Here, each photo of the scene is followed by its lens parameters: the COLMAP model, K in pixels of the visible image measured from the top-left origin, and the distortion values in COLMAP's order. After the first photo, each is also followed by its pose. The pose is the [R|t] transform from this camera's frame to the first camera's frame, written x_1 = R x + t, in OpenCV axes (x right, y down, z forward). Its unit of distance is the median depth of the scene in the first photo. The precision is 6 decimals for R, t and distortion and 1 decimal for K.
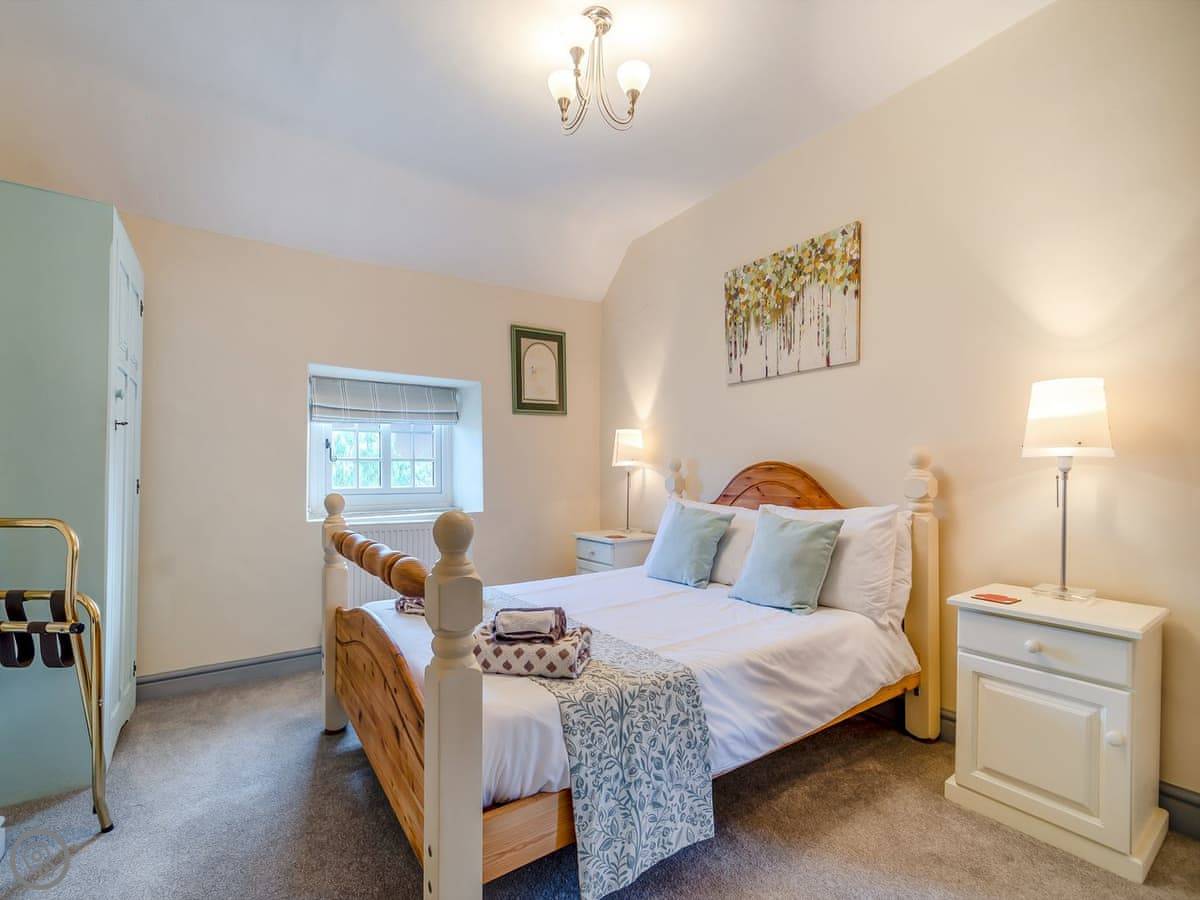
lens RADIAL K [[535.4, 0, 577.9], [0, 535.4, 475.1], [0, 0, 1]] dist [0.000911, -0.000038]
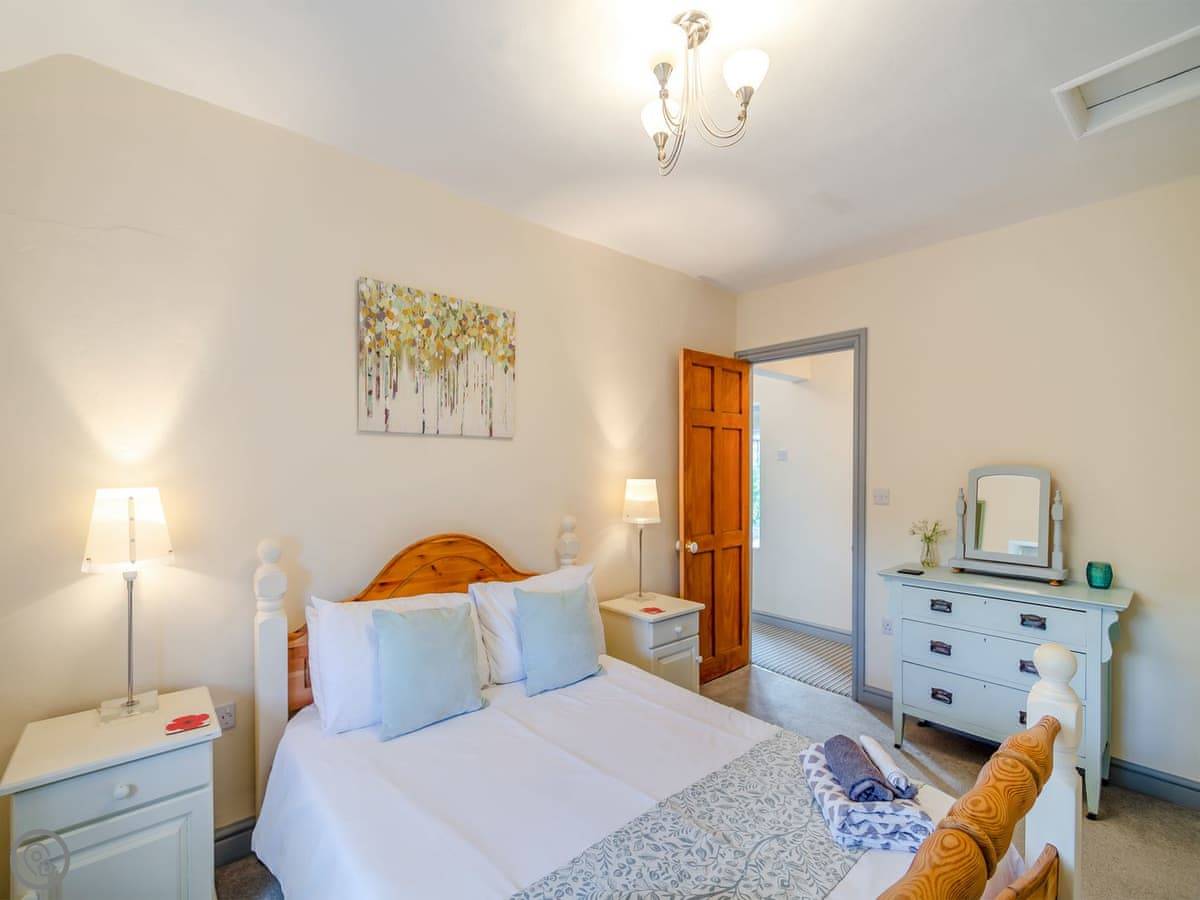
lens RADIAL K [[535.4, 0, 577.9], [0, 535.4, 475.1], [0, 0, 1]] dist [0.000911, -0.000038]
pose [[-0.111468, -0.002584, 0.993765, -0.571122], [0.008585, 0.999957, 0.003563, -0.131930], [-0.993731, 0.008929, -0.111441, 0.950607]]
